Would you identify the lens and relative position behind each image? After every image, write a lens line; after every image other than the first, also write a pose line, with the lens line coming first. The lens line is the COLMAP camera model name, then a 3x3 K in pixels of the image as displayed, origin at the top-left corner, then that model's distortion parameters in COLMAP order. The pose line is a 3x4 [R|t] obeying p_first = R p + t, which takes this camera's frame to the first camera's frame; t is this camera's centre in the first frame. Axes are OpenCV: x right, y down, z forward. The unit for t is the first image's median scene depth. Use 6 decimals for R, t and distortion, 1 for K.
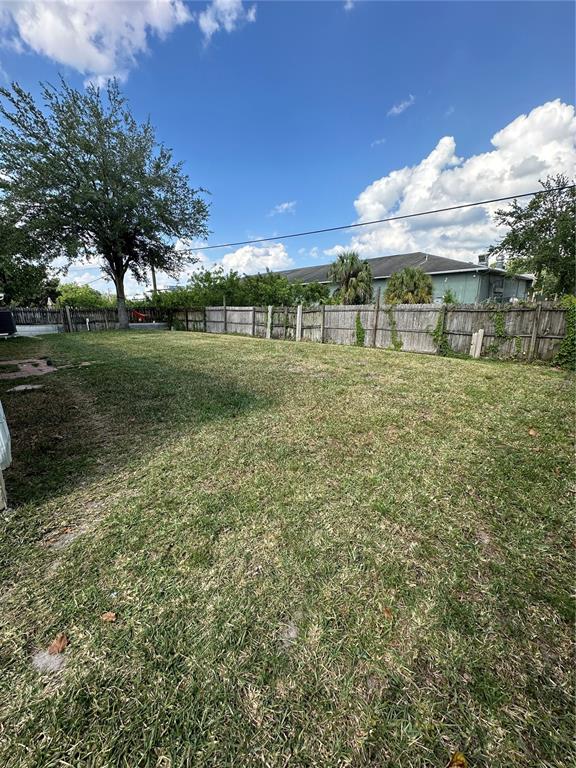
lens RADIAL K [[330.4, 0, 288.0], [0, 330.4, 384.0], [0, 0, 1]] dist [-0.000386, -0.000113]
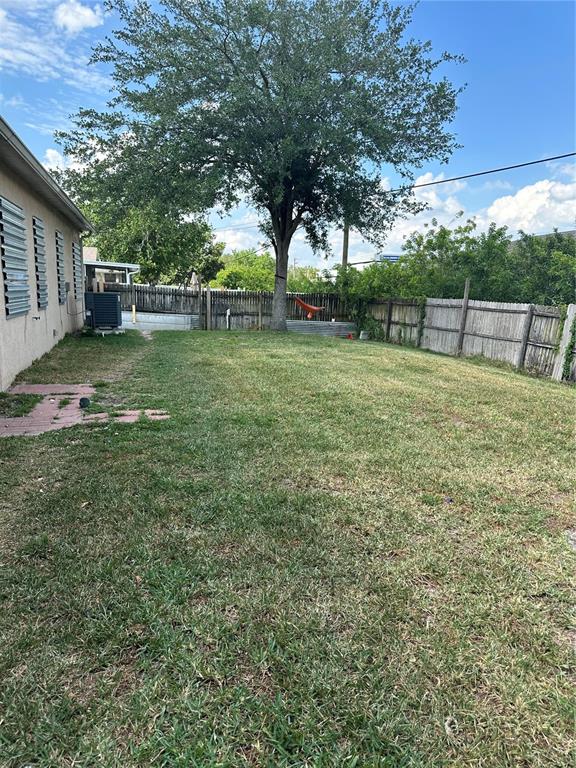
lens RADIAL K [[540.1, 0, 288.0], [0, 540.1, 384.0], [0, 0, 1]] dist [0.034664, -0.005025]
pose [[0.863226, 0.125193, -0.489048, -0.013574], [-0.151847, 0.988290, -0.015032, -0.062889], [0.481439, 0.087236, 0.872127, 0.198667]]
